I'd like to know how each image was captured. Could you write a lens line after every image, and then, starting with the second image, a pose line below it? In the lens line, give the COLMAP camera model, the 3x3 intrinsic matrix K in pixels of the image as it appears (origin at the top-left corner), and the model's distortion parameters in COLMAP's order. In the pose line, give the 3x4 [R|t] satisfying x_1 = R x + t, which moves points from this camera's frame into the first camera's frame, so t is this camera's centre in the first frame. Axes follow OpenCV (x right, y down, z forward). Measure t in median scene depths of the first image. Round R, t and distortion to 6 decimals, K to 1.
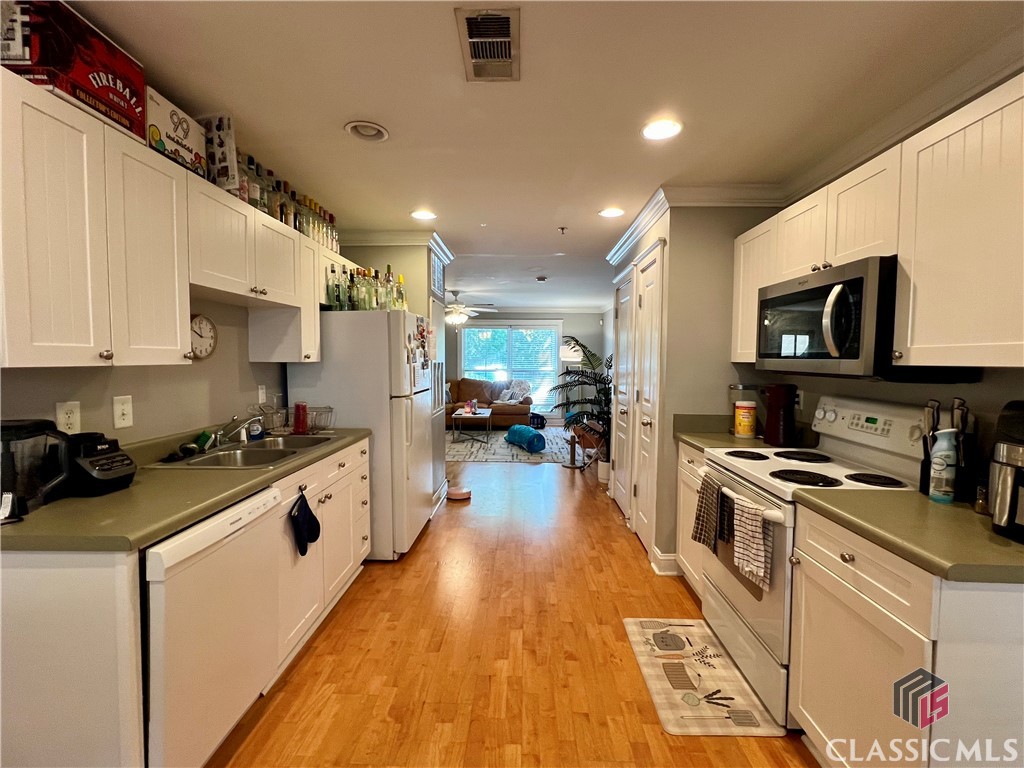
lens RADIAL K [[457.7, 0, 514.1], [0, 457.7, 380.7], [0, 0, 1]] dist [-0.000778, -0.000116]
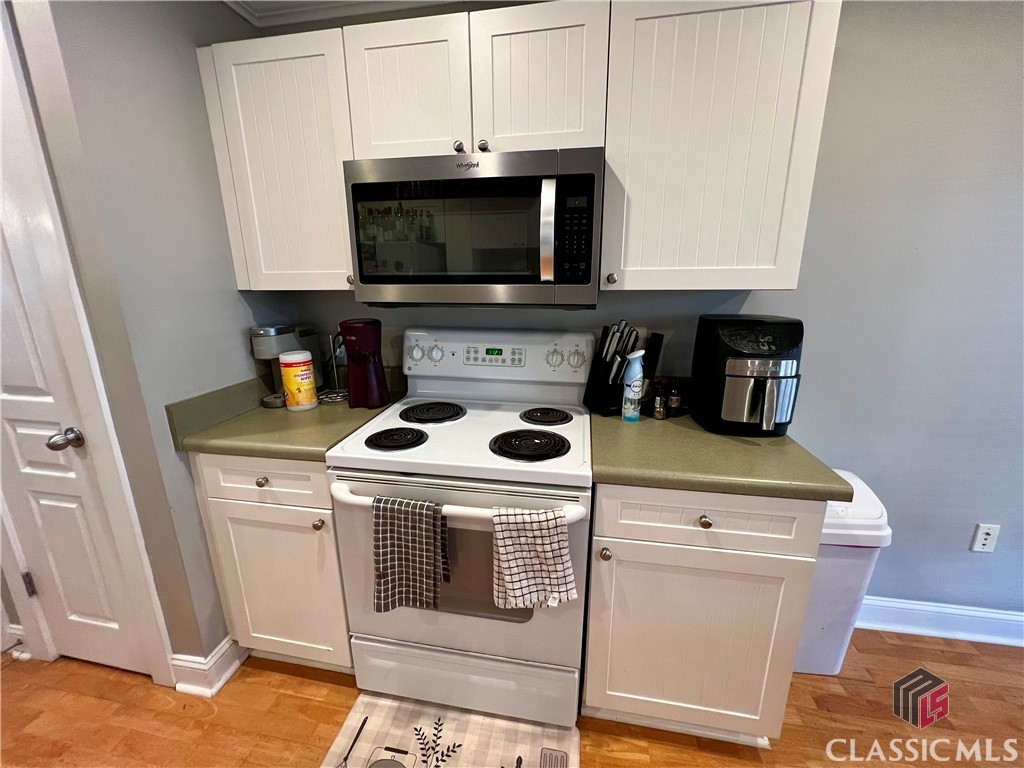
lens RADIAL K [[411.5, 0, 511.0], [0, 411.5, 380.7], [0, 0, 1]] dist [-0.001879, 0.000377]
pose [[0.153981, -0.254709, 0.954680, -0.002523], [0.056338, 0.966894, 0.248881, -0.056395], [-0.986466, 0.015462, 0.163233, 0.811166]]
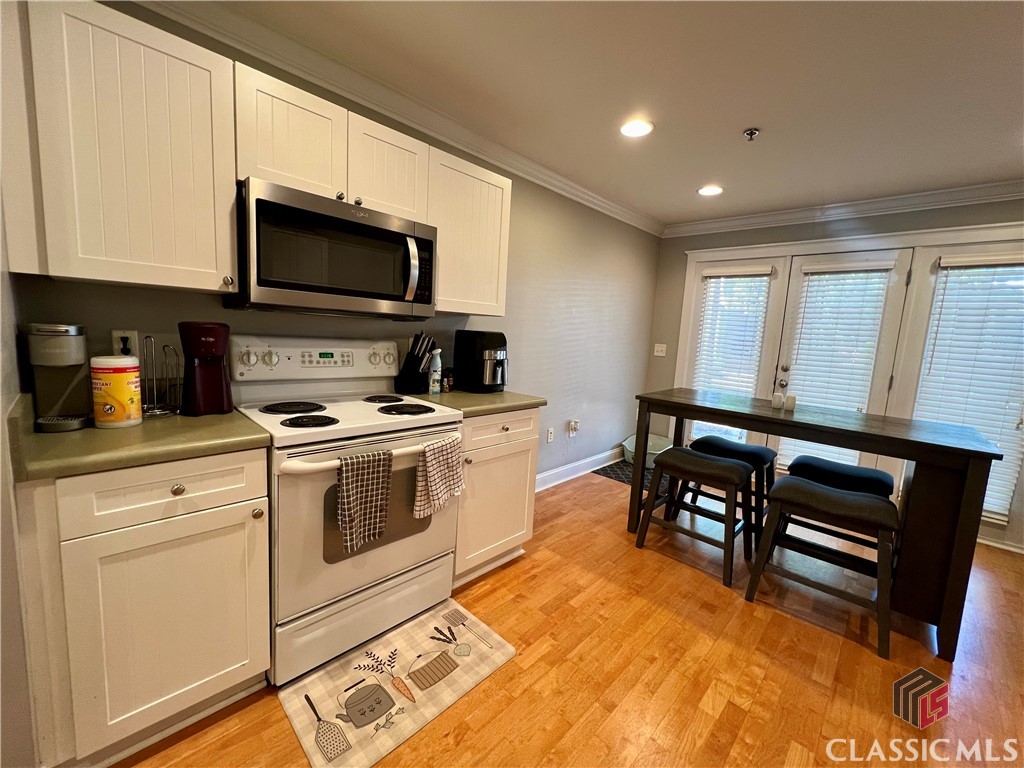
lens RADIAL K [[411.5, 0, 510.0], [0, 411.5, 378.3], [0, 0, 1]] dist [-0.001879, 0.000377]
pose [[-0.730062, -0.127802, 0.671324, -0.190334], [-0.029712, 0.987364, 0.155656, -0.023296], [-0.682734, 0.093692, -0.724635, 1.372154]]
